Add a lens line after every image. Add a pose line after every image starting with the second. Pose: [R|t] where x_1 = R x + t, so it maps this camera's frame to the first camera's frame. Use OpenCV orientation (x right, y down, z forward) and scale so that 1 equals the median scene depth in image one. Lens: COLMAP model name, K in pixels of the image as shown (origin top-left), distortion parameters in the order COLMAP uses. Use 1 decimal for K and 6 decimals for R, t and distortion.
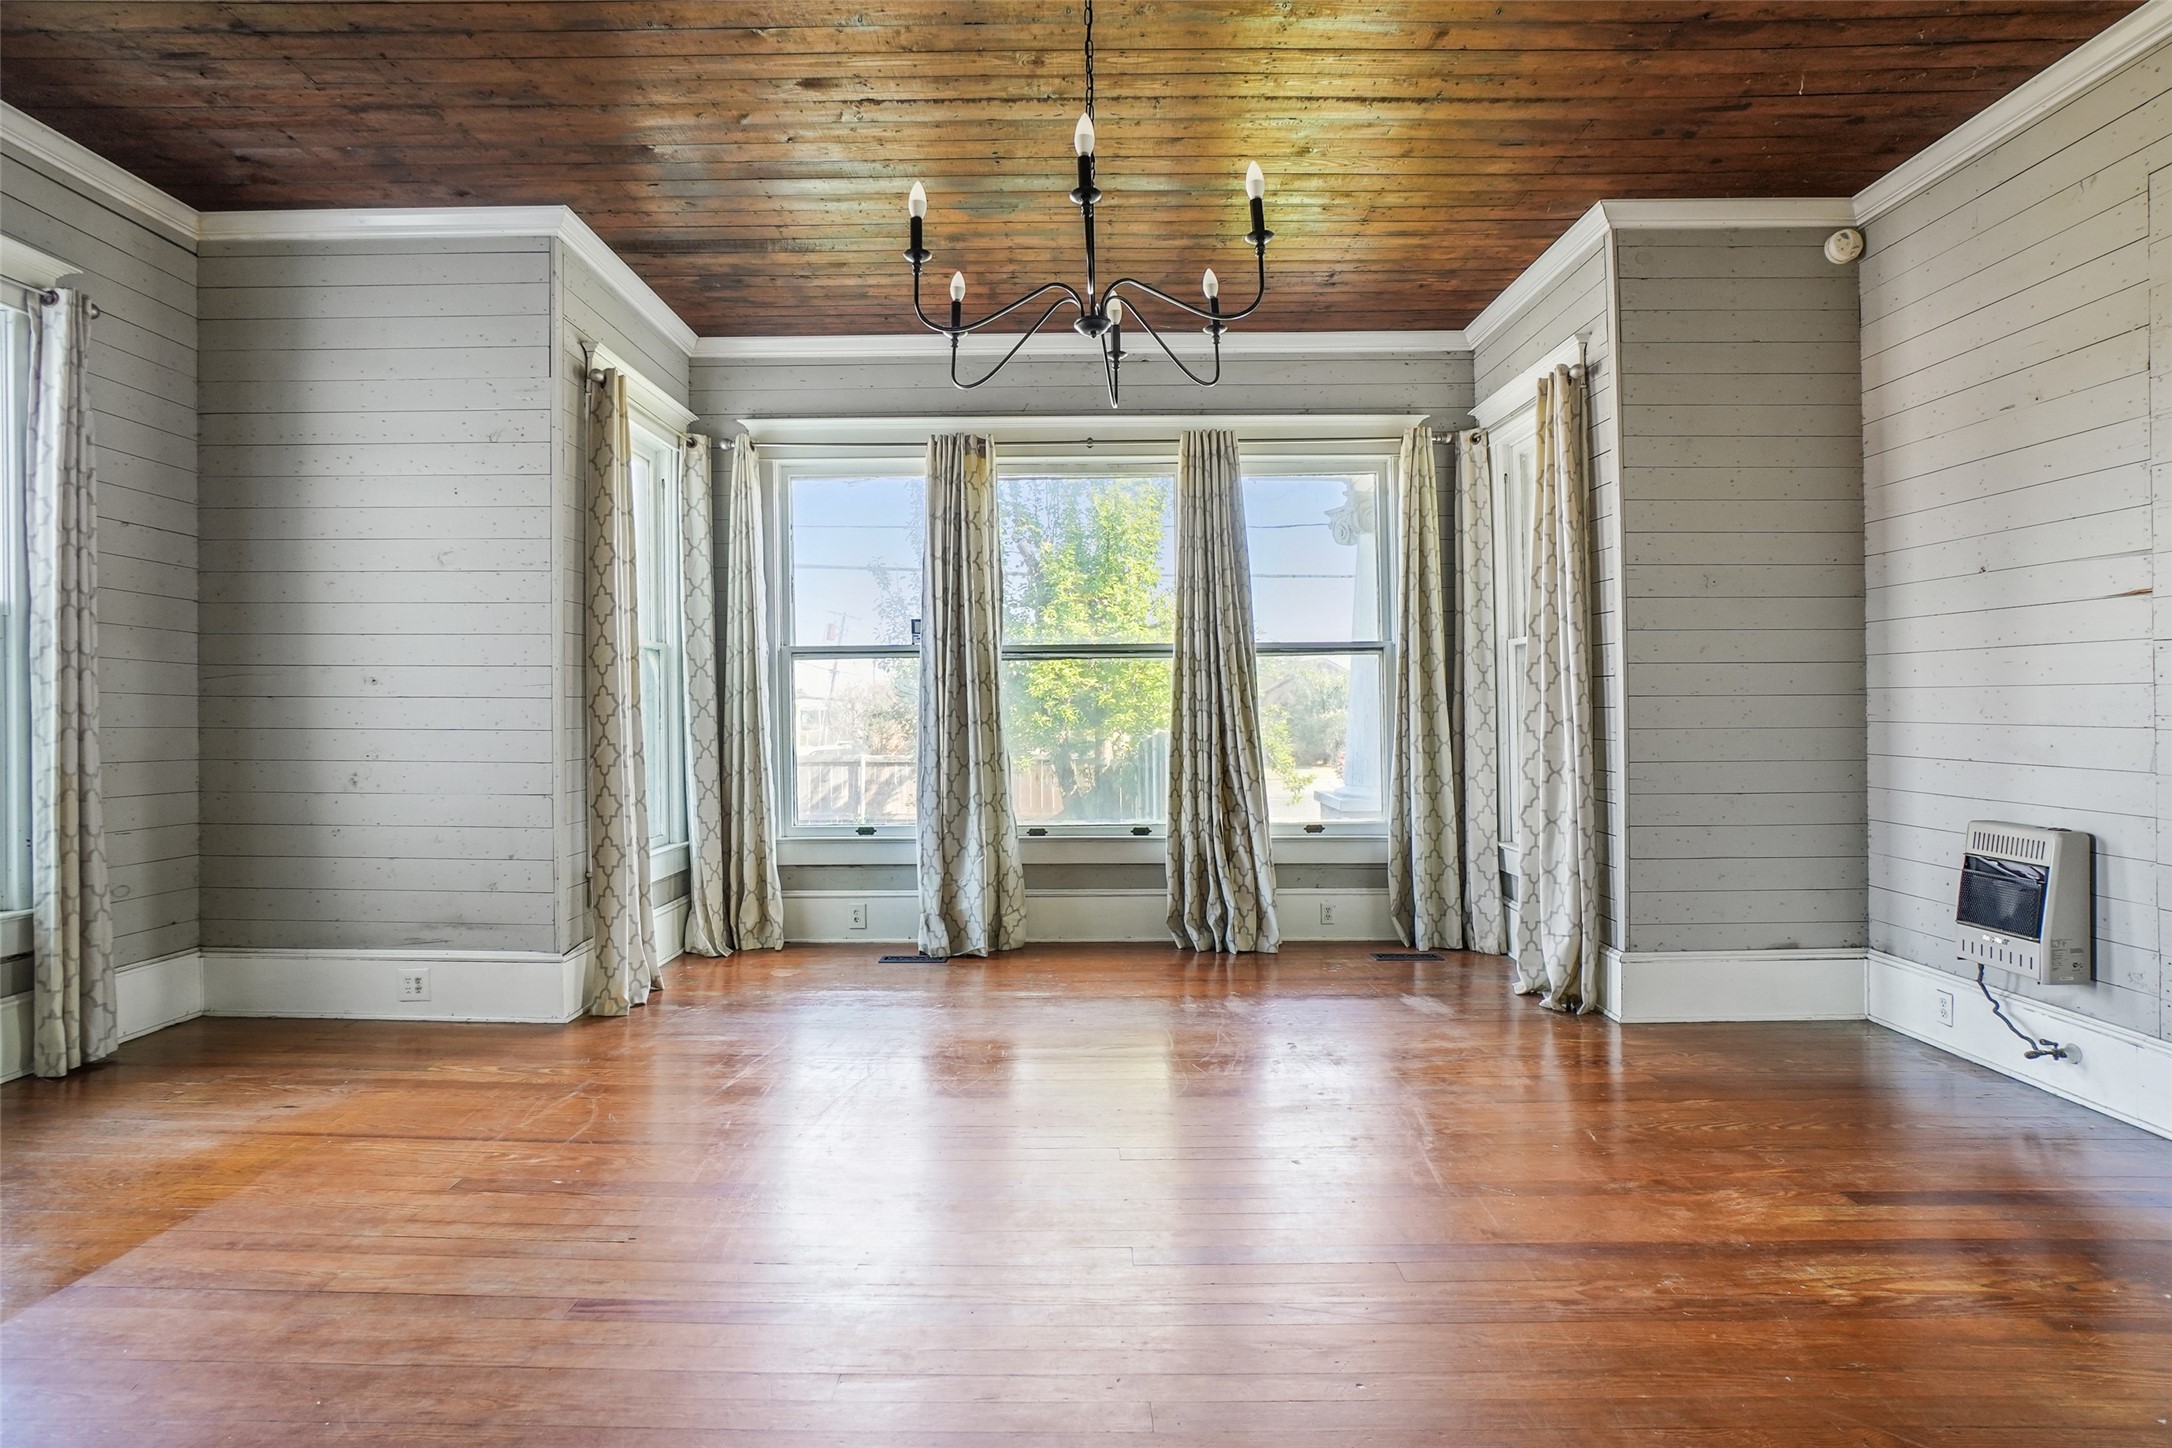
lens RADIAL K [[1074.6, 0, 1072.0], [0, 1074.6, 701.3], [0, 0, 1]] dist [-0.024767, 0.004368]
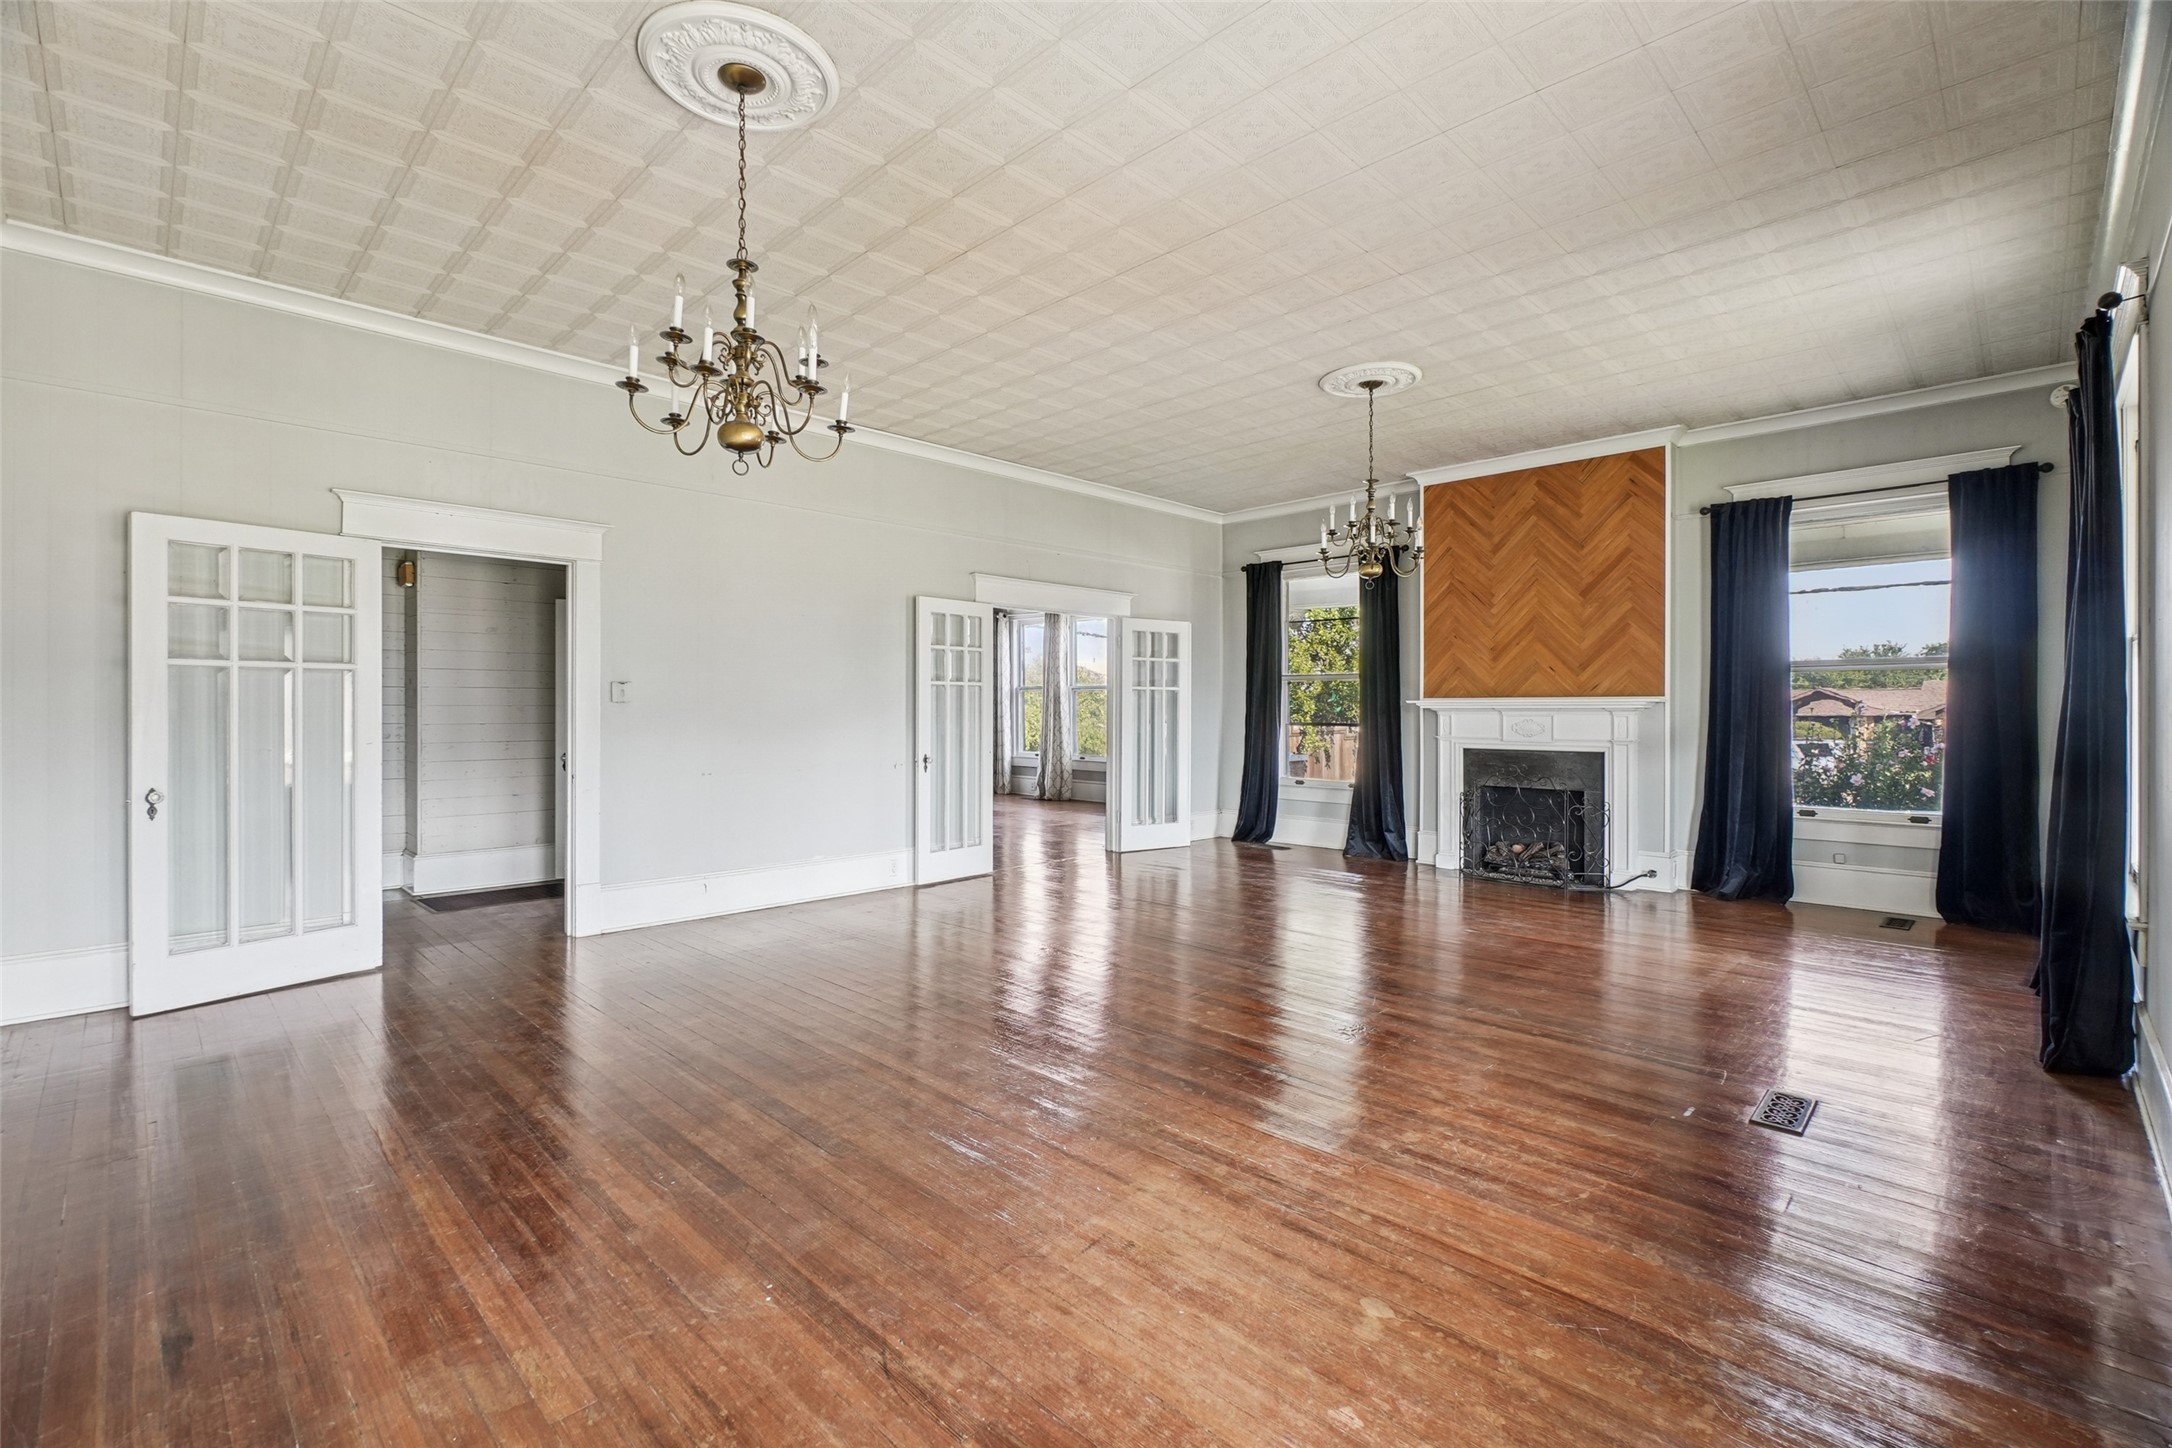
lens RADIAL K [[961.6, 0, 1090.7], [0, 961.6, 717.5], [0, 0, 1]] dist [-0.004764, 0.001502]
pose [[0.713392, 0.016932, -0.700560, 1.719425], [-0.006284, 0.999822, 0.017766, -0.018774], [0.700737, -0.008272, 0.713372, -0.682862]]
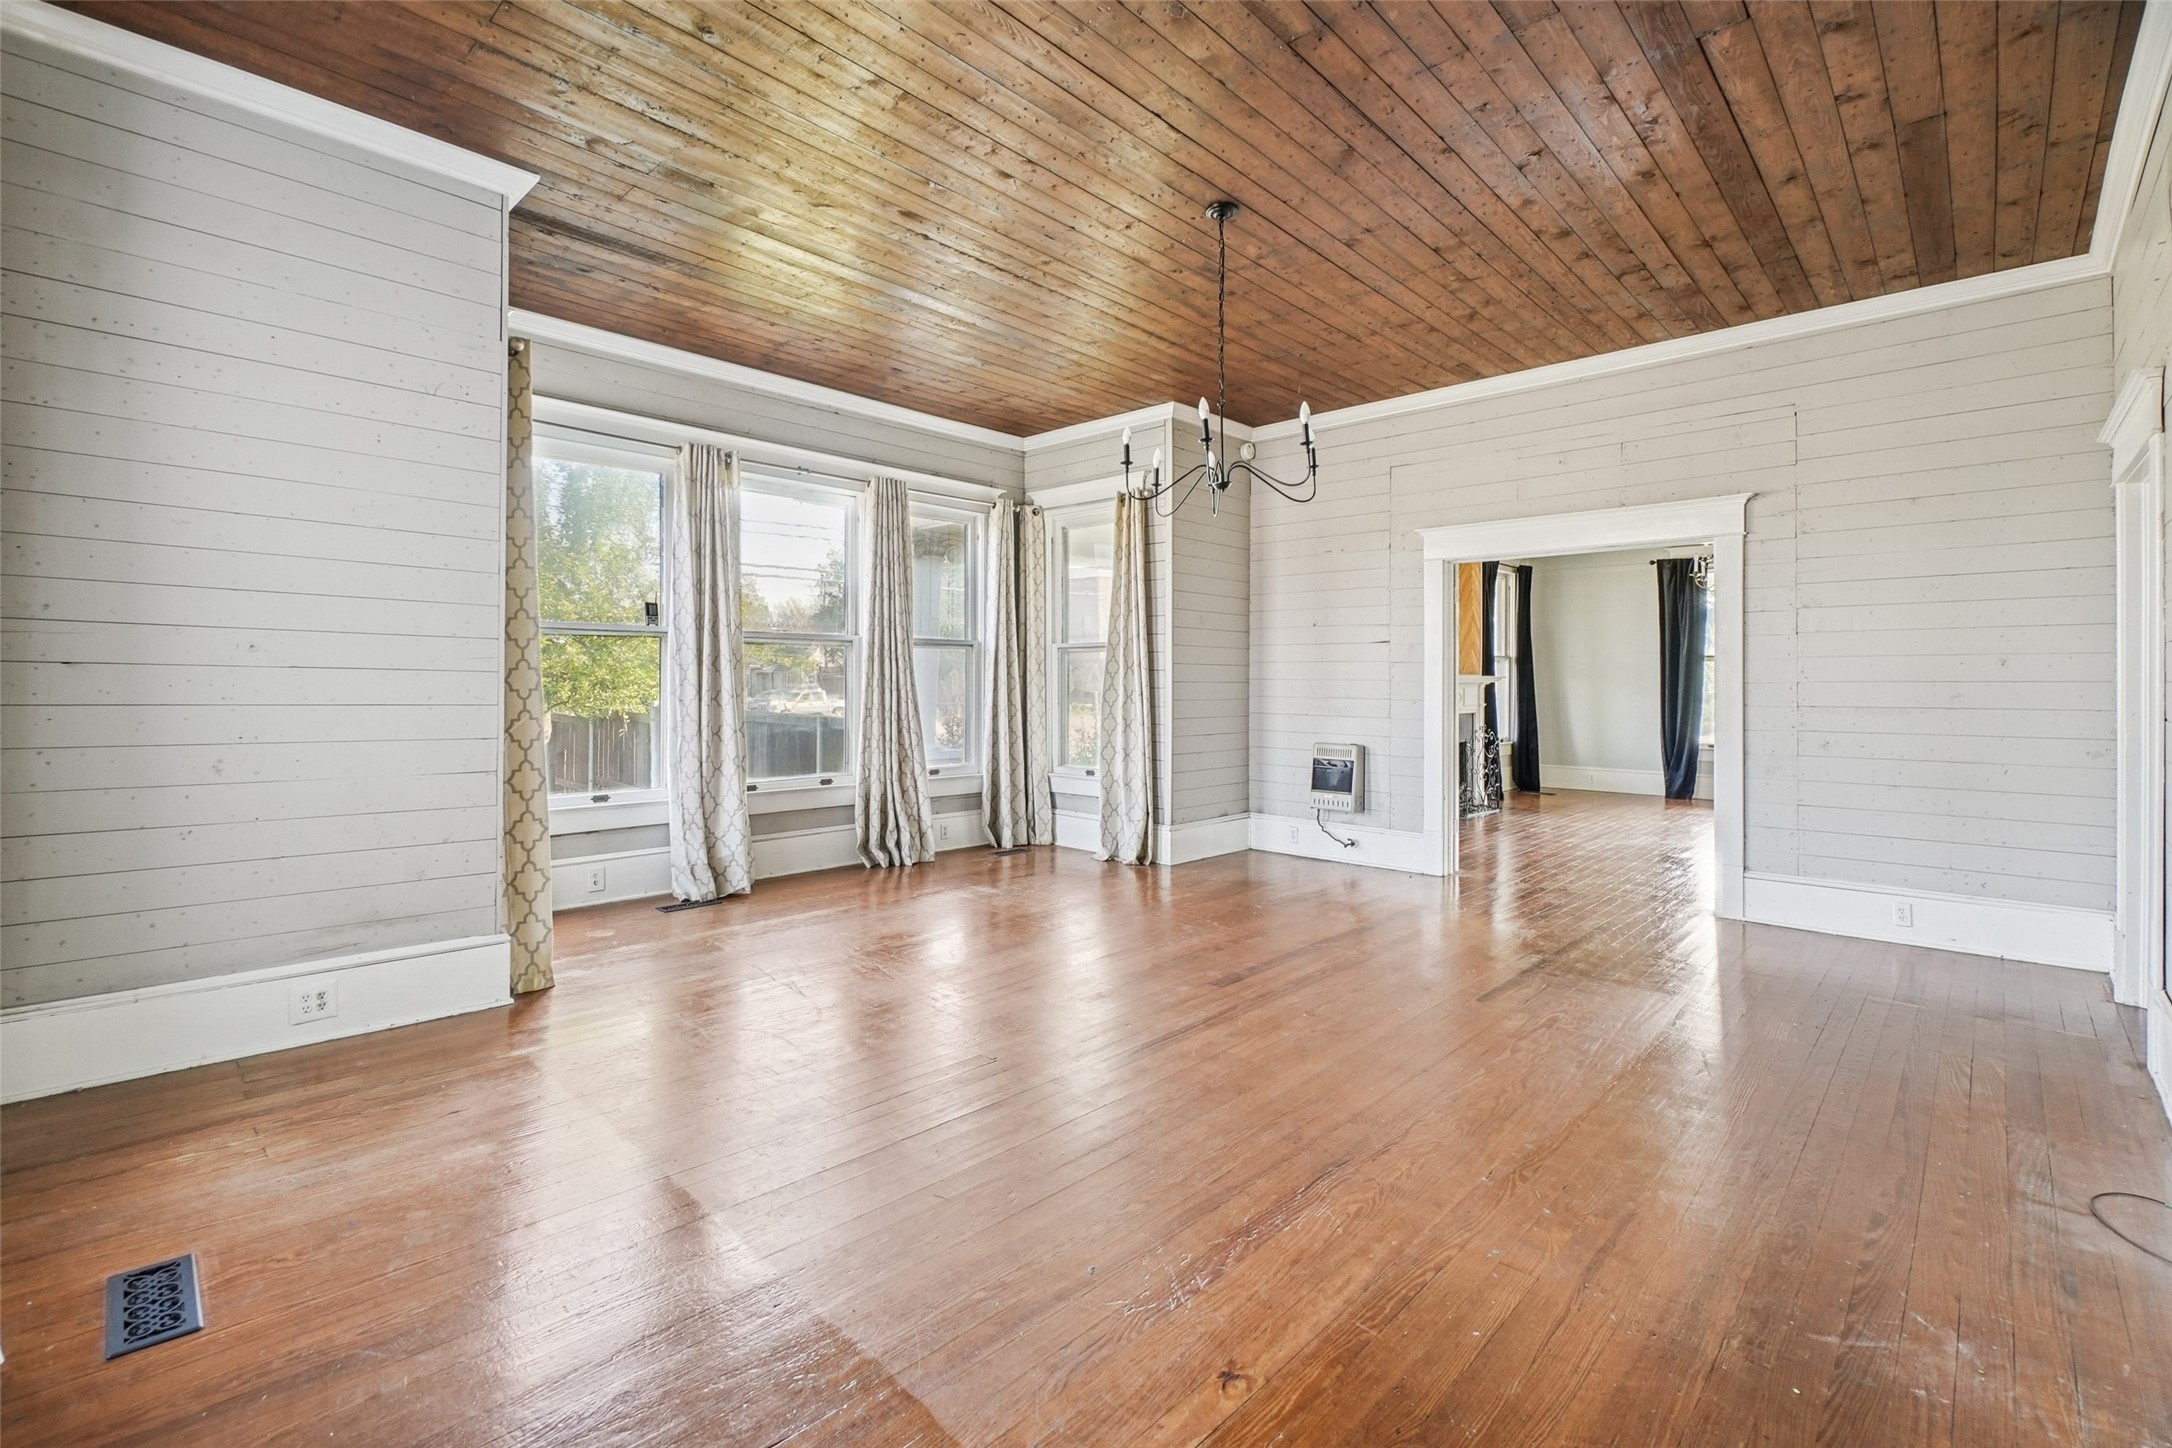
lens RADIAL K [[961.6, 0, 1038.0], [0, 961.6, 668.5], [0, 0, 1]] dist [-0.004764, 0.001502]
pose [[0.698419, 0.020271, 0.715402, -0.614871], [-0.014565, 0.999794, -0.014110, -0.000416], [-0.715541, -0.000566, 0.698571, 0.030380]]
